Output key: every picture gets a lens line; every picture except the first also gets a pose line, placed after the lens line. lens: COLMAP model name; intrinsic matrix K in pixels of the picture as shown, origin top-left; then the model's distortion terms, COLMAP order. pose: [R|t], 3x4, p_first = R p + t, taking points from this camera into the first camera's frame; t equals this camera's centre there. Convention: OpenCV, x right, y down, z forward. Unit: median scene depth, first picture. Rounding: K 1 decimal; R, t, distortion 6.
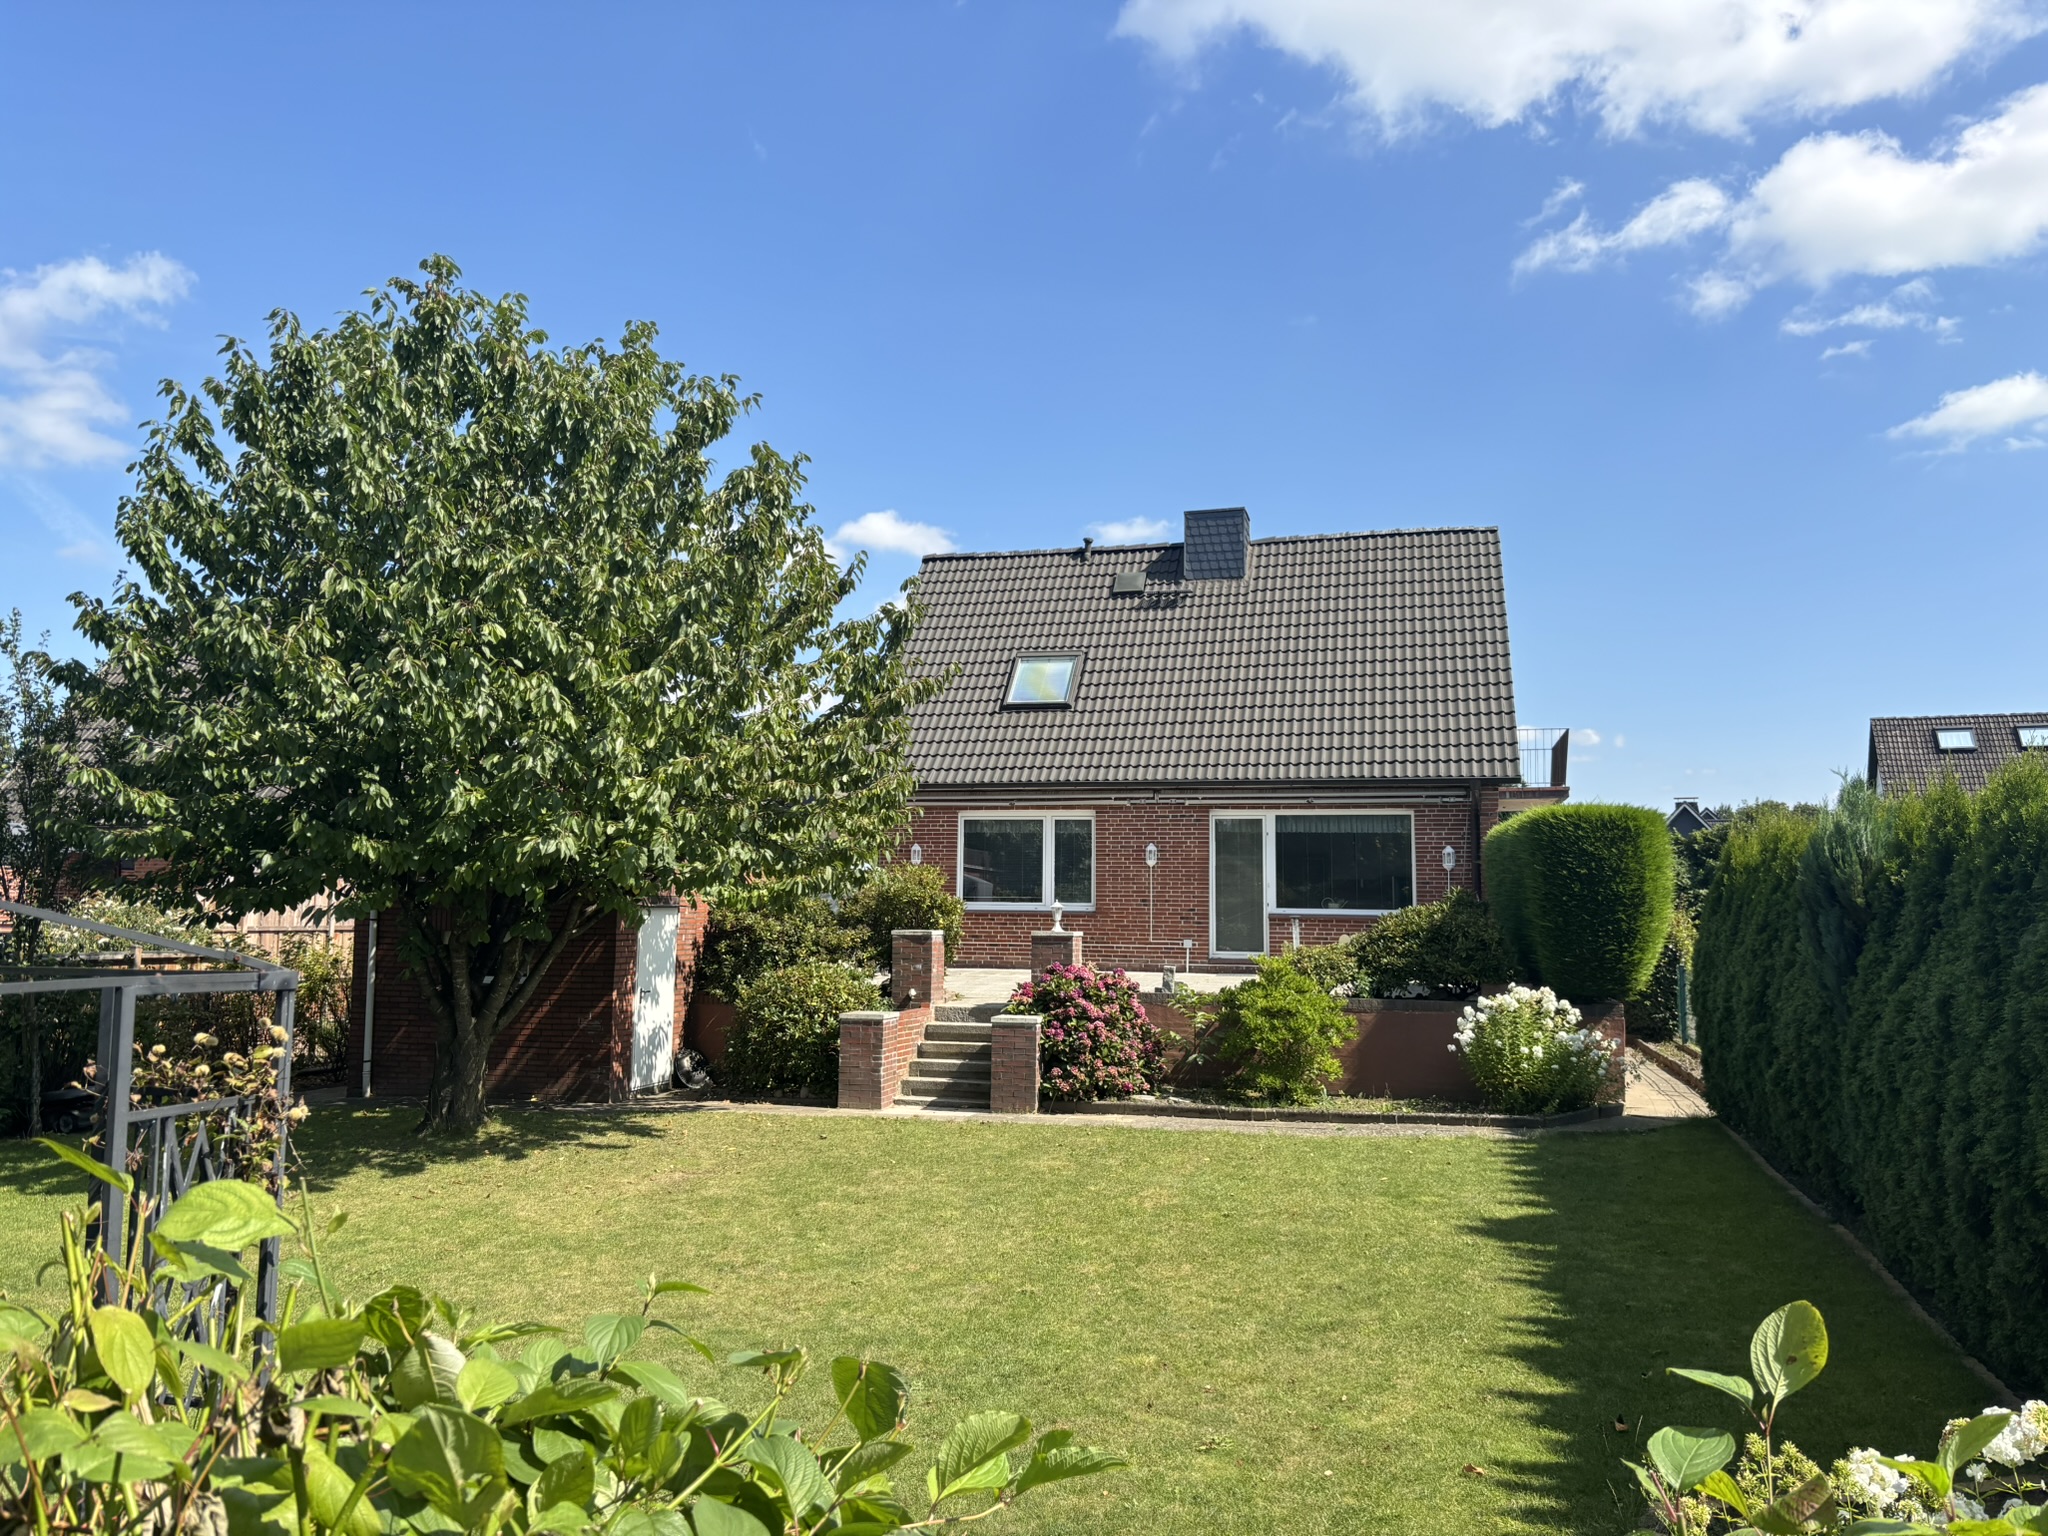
lens RADIAL K [[1543.3, 0, 1024.0], [0, 1543.3, 768.0], [0, 0, 1]] dist [0.042732, -0.066598]
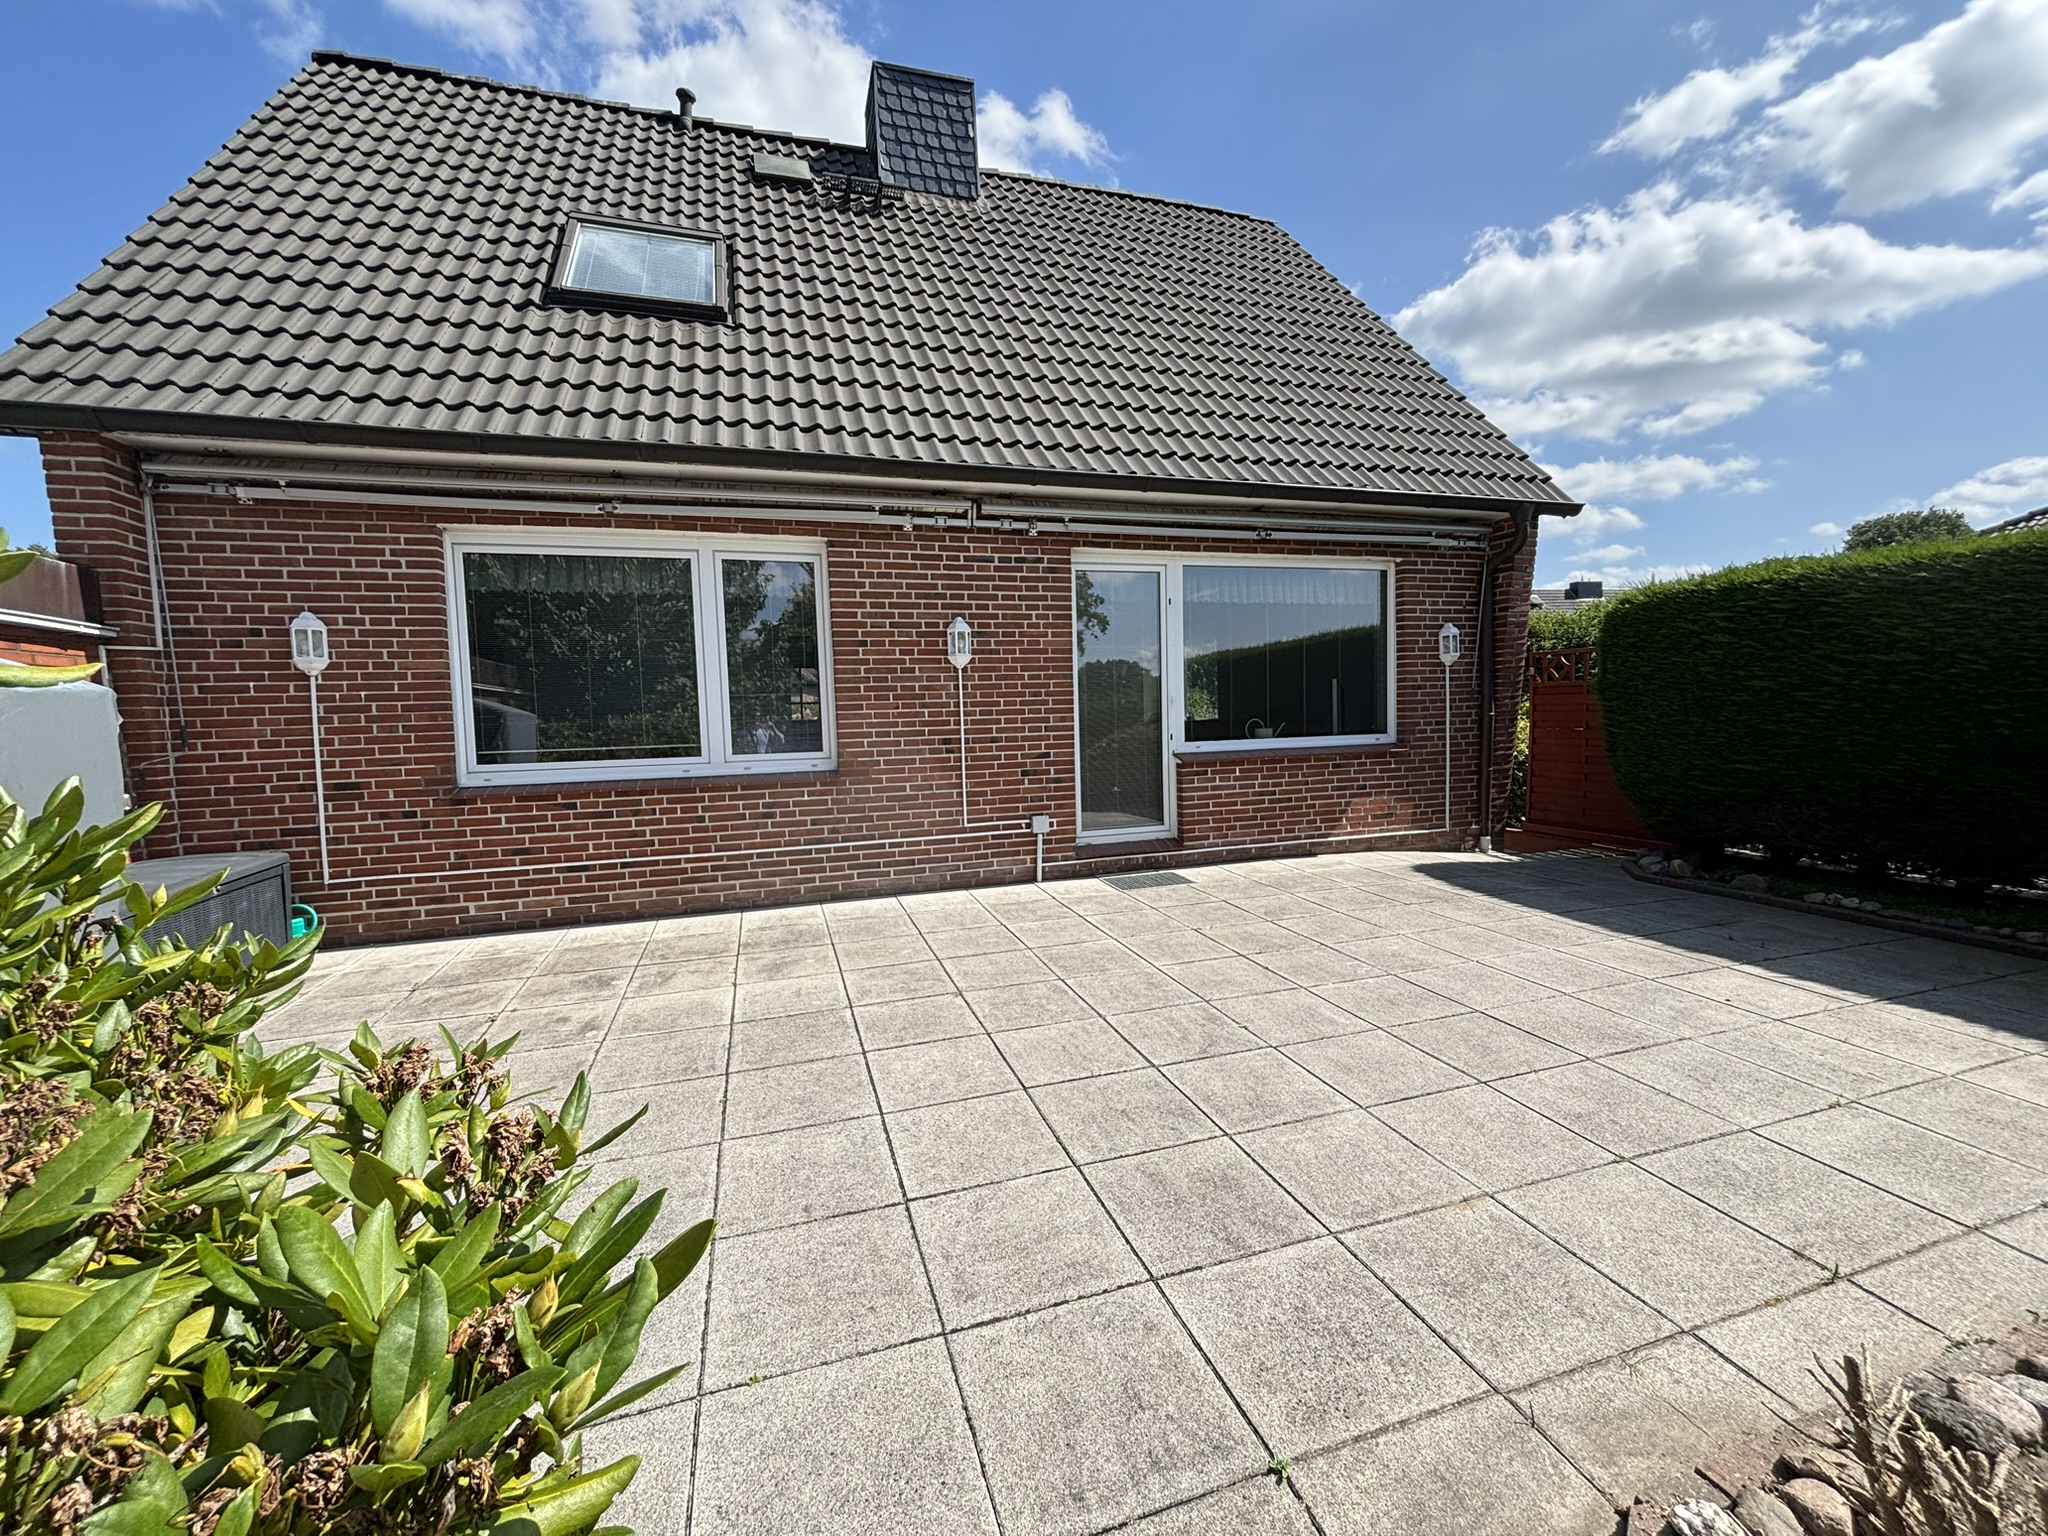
lens RADIAL K [[814.5, 0, 1027.0], [0, 814.5, 764.6], [0, 0, 1]] dist [-0.000670, -0.000072]
pose [[0.849479, -0.071484, 0.522757, -0.028972], [-0.009417, 0.988568, 0.150482, 0.053951], [-0.527538, -0.132754, 0.839095, 0.760294]]
